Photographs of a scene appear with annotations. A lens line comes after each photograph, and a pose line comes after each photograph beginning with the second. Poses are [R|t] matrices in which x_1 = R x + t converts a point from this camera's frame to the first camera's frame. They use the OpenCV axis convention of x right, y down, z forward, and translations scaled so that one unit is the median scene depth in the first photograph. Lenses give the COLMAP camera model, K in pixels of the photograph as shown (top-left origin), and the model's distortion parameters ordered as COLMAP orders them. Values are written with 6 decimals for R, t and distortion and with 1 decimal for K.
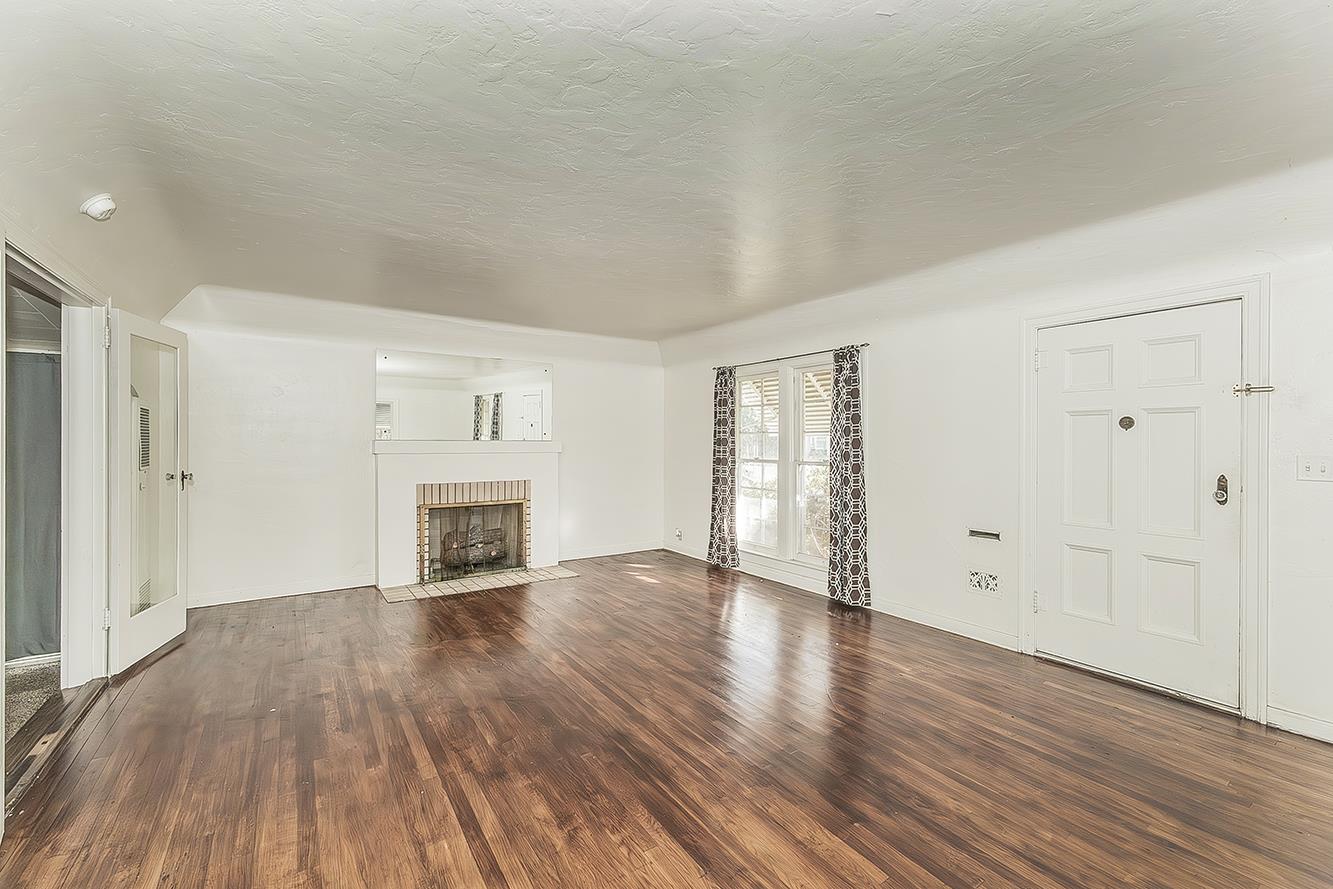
lens RADIAL K [[551.7, 0, 714.3], [0, 551.7, 444.2], [0, 0, 1]] dist [0.000738, -0.000017]
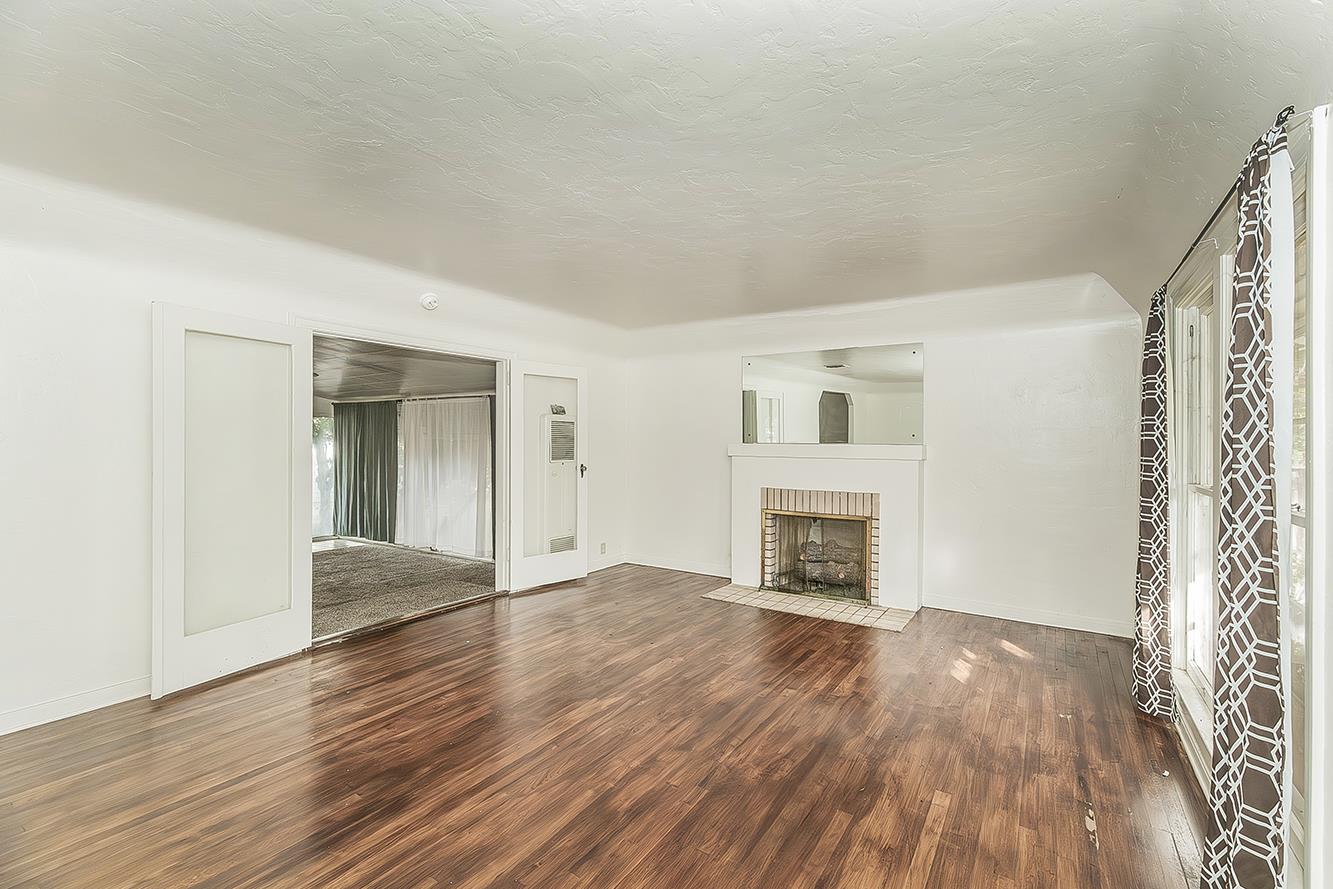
lens RADIAL K [[554.5, 0, 673.4], [0, 554.5, 436.5], [0, 0, 1]] dist [-0.000750, 0.000088]
pose [[0.384580, -0.015027, -0.922969, 0.389181], [-0.006295, 0.999802, -0.018901, -0.001015], [0.923070, 0.013079, 0.384409, 0.548990]]
